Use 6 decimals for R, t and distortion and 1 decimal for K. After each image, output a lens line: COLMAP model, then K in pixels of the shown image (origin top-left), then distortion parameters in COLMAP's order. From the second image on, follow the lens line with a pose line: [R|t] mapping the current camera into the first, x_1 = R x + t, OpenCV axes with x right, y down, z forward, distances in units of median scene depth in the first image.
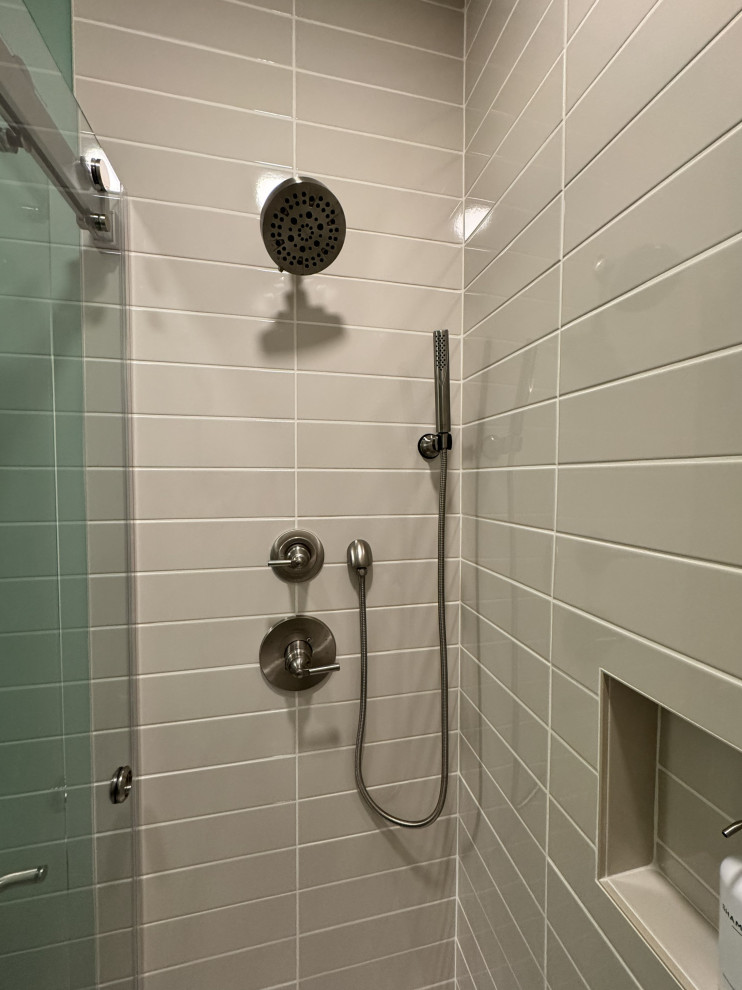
lens RADIAL K [[415.8, 0, 372.7], [0, 415.8, 496.5], [0, 0, 1]] dist [0.000279, -0.000063]
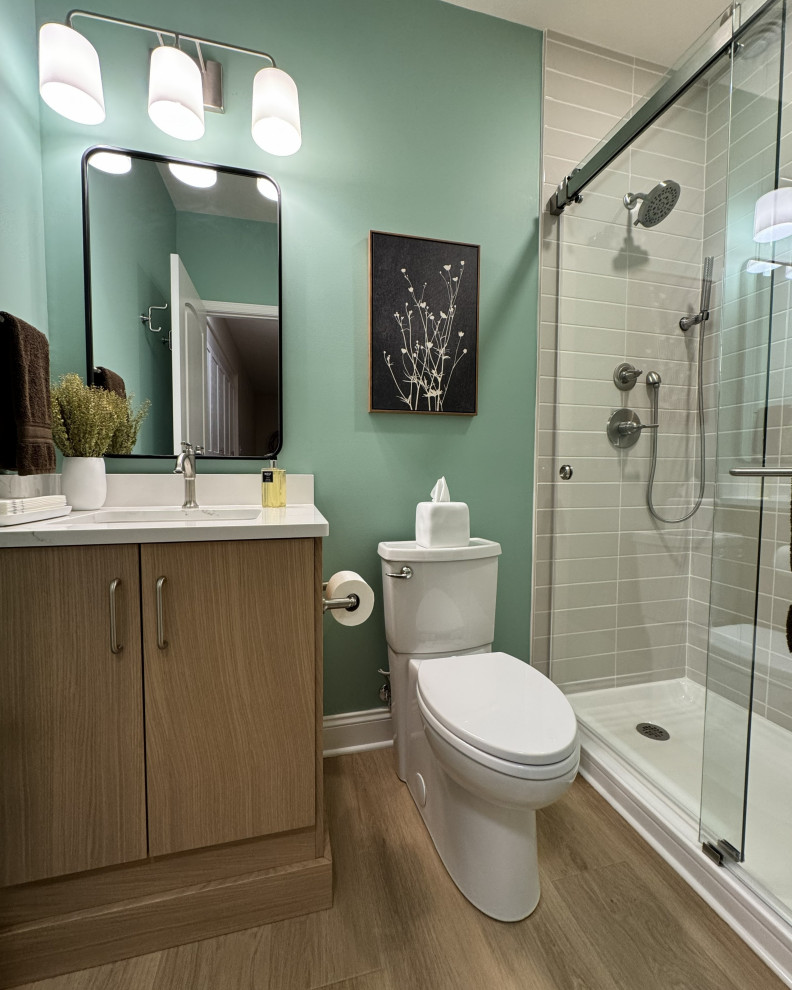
lens RADIAL K [[424.5, 0, 396.0], [0, 424.5, 495.0], [0, 0, 1]] dist [-0.001205, -0.000055]
pose [[0.999616, -0.001571, 0.027678, -1.376399], [0.001227, 0.999922, 0.012443, 0.705638], [-0.027695, -0.012405, 0.999539, -0.996316]]
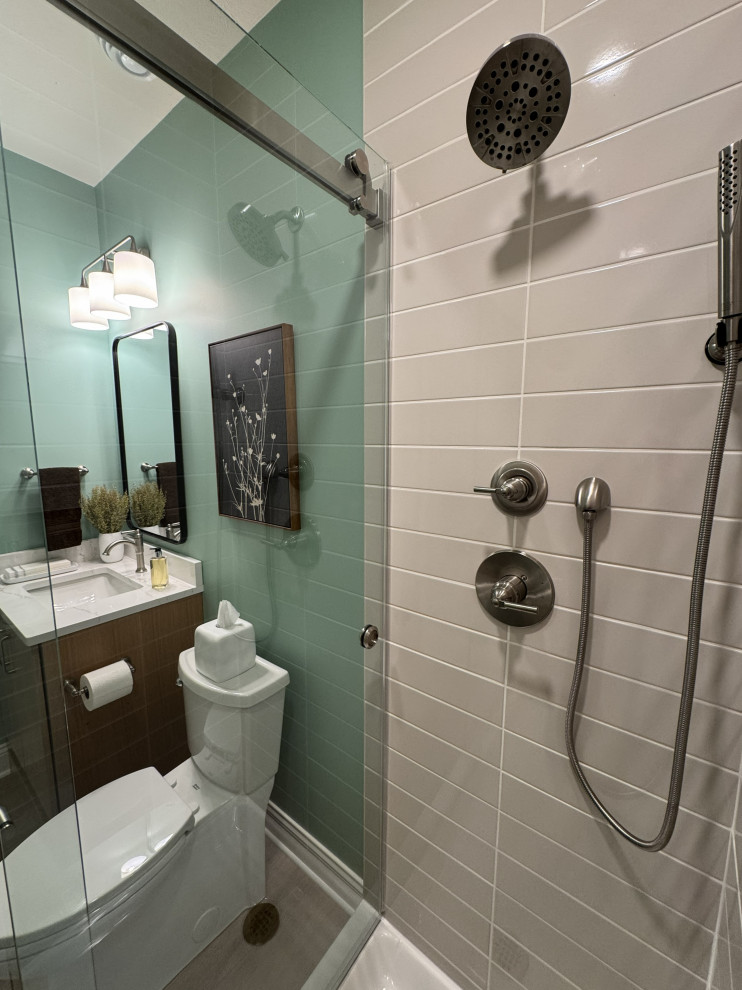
lens RADIAL K [[403.3, 0, 372.1], [0, 403.3, 494.8], [0, 0, 1]] dist [0.000258, -0.000089]
pose [[0.631843, 0.110082, -0.767239, 0.336279], [-0.032627, 0.992763, 0.115571, 0.065477], [0.774409, -0.047990, 0.630863, 0.172059]]
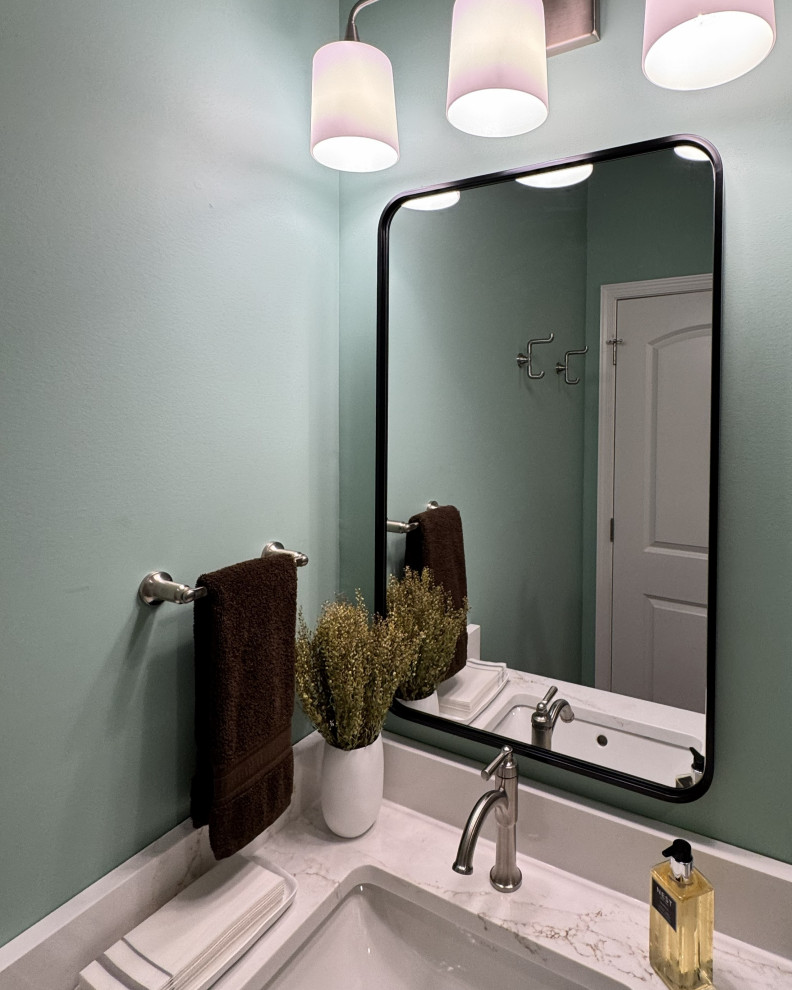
lens RADIAL K [[585.6, 0, 469.7], [0, 585.6, 415.1], [0, 0, 1]] dist [-0.000286, 0.000732]
pose [[0.751847, 0.010719, -0.659250, -1.463548], [-0.031518, 0.999309, -0.019697, -0.018229], [0.658584, 0.035587, 0.751665, -0.274008]]
